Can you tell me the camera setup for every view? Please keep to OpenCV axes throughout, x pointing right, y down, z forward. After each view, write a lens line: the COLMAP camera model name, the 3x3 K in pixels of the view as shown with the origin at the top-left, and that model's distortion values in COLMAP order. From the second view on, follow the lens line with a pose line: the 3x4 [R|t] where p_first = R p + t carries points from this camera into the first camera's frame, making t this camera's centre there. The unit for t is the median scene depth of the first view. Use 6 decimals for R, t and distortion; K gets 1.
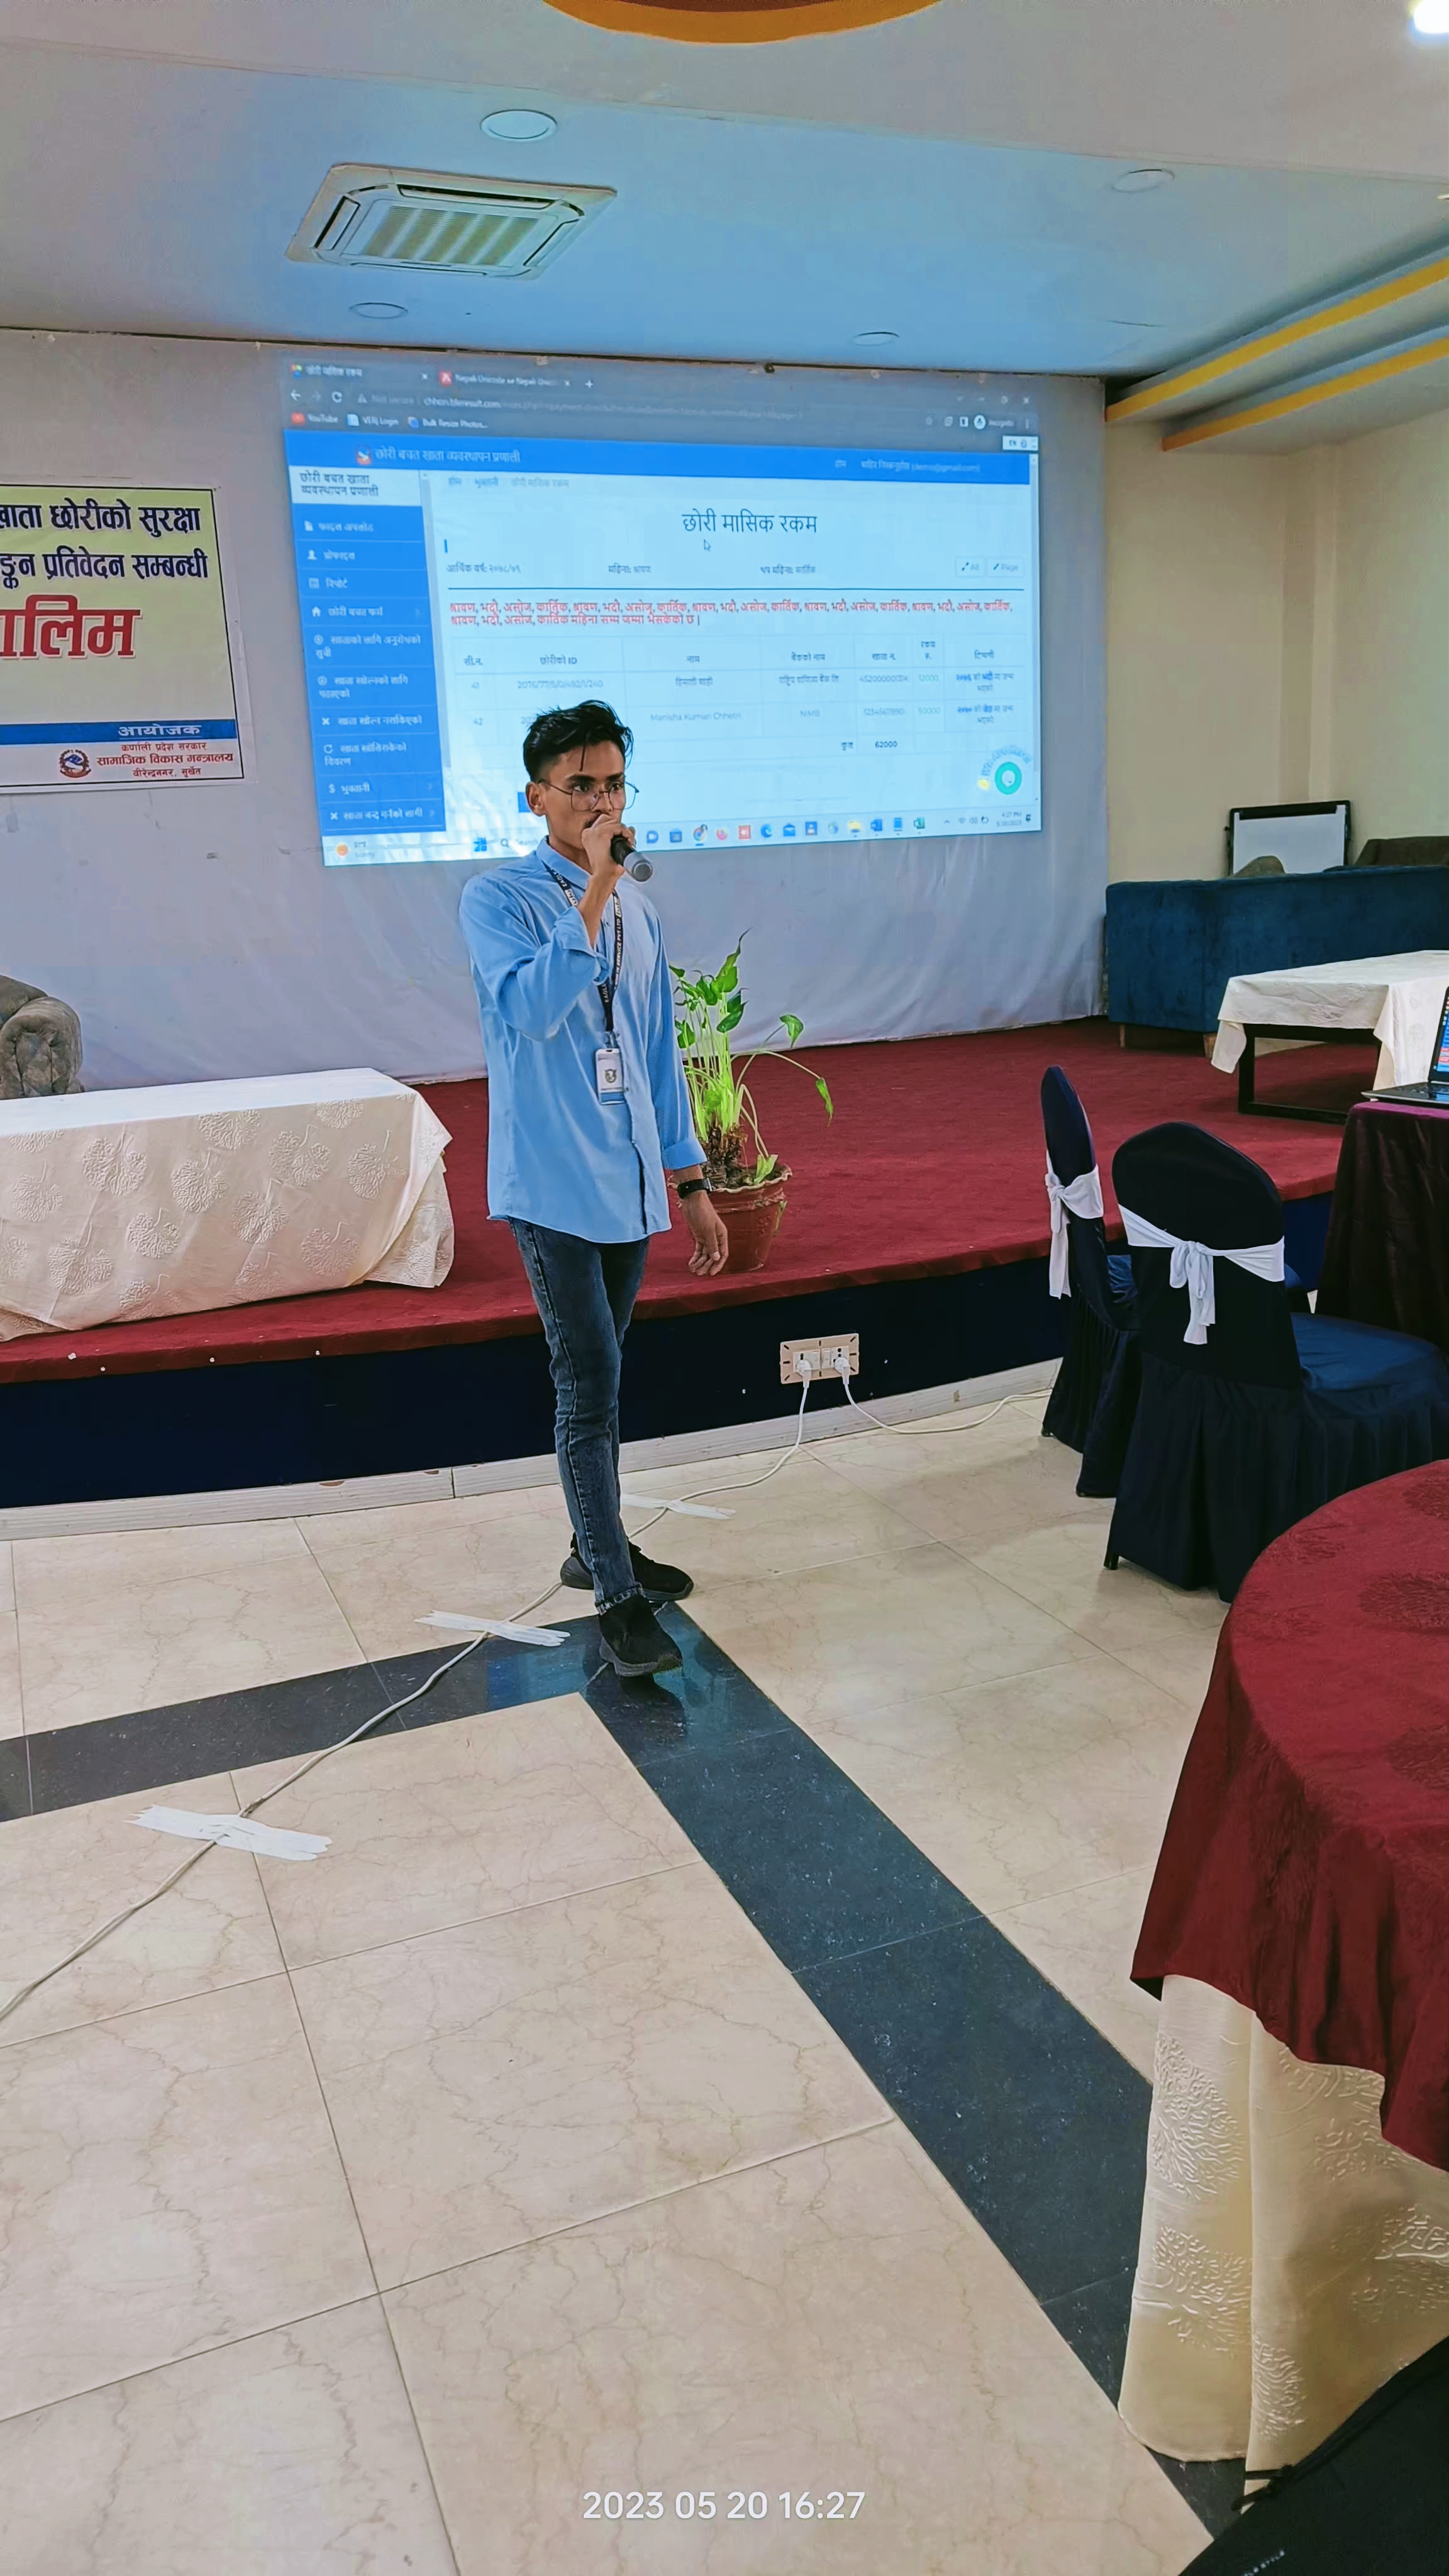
lens RADIAL K [[1852.4, 0, 727.0], [0, 1852.4, 1216.3], [0, 0, 1]] dist [0.053773, -0.000547]
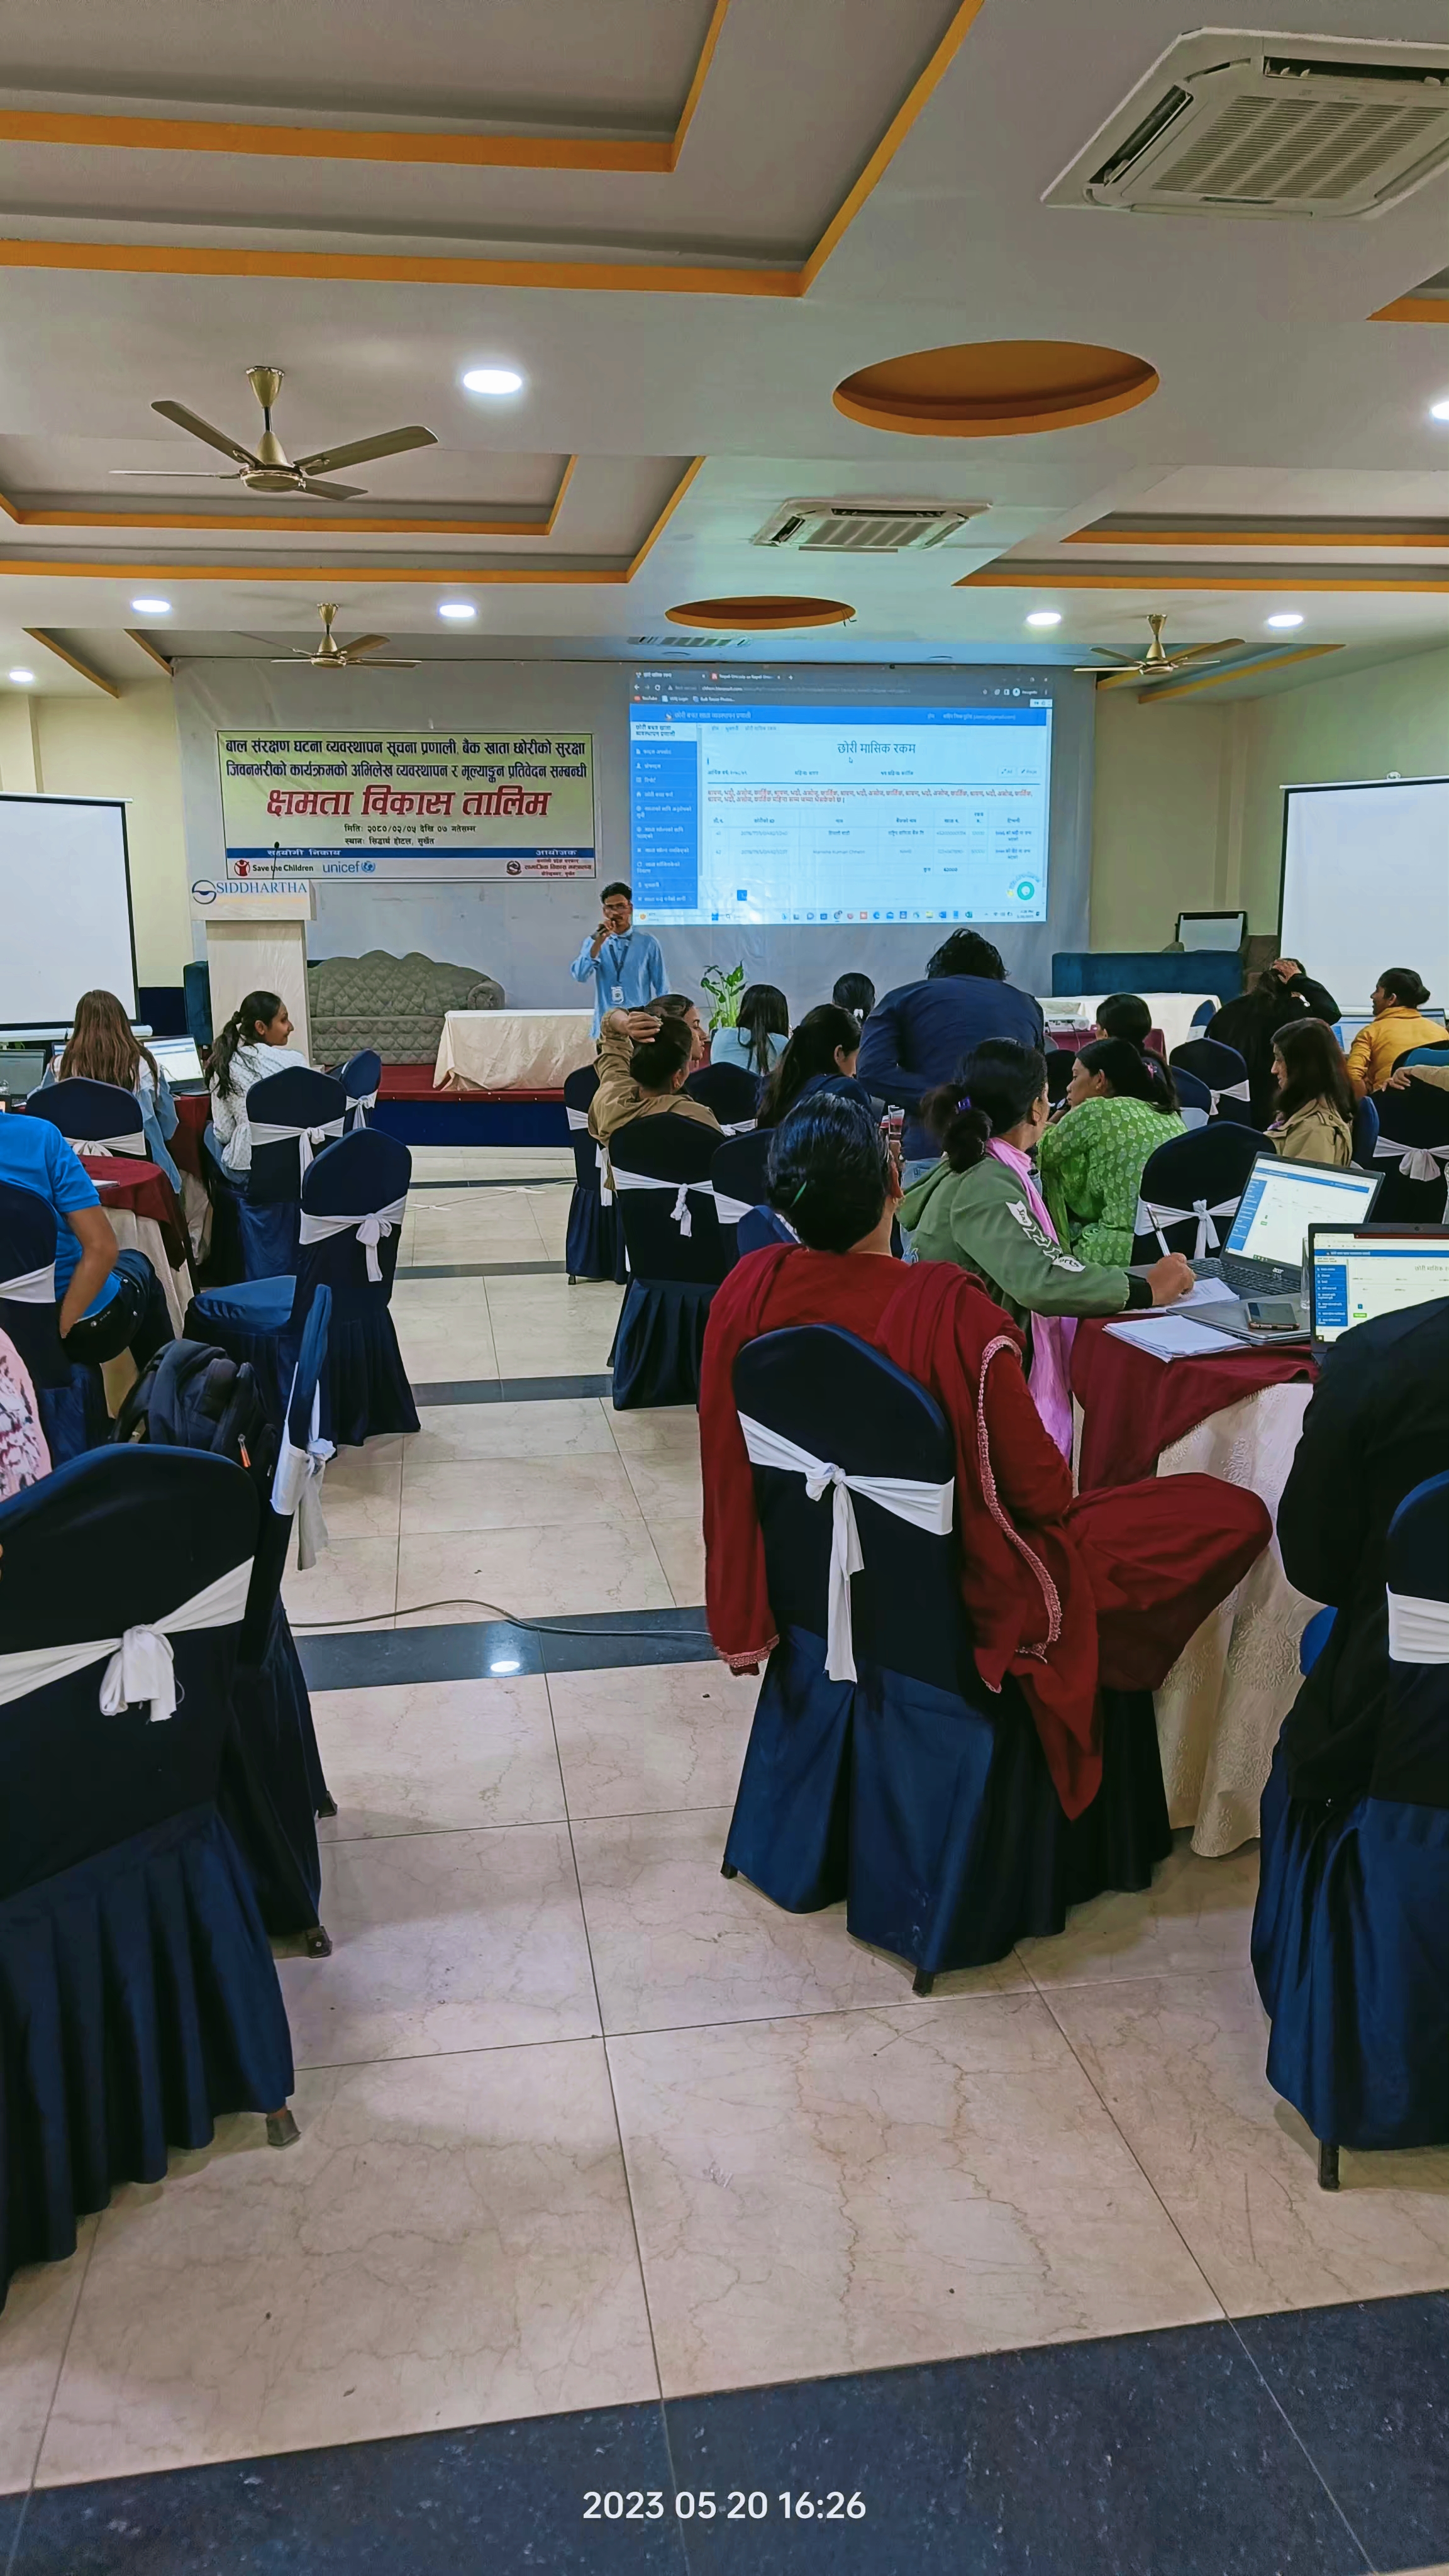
lens RADIAL K [[1852.4, 0, 727.0], [0, 1852.4, 1216.3], [0, 0, 1]] dist [0.053773, -0.000547]
pose [[0.974941, 0.075730, -0.209175, 0.297001], [-0.083107, 0.996183, -0.026690, 0.151432], [0.206355, 0.043405, 0.977514, -0.821561]]
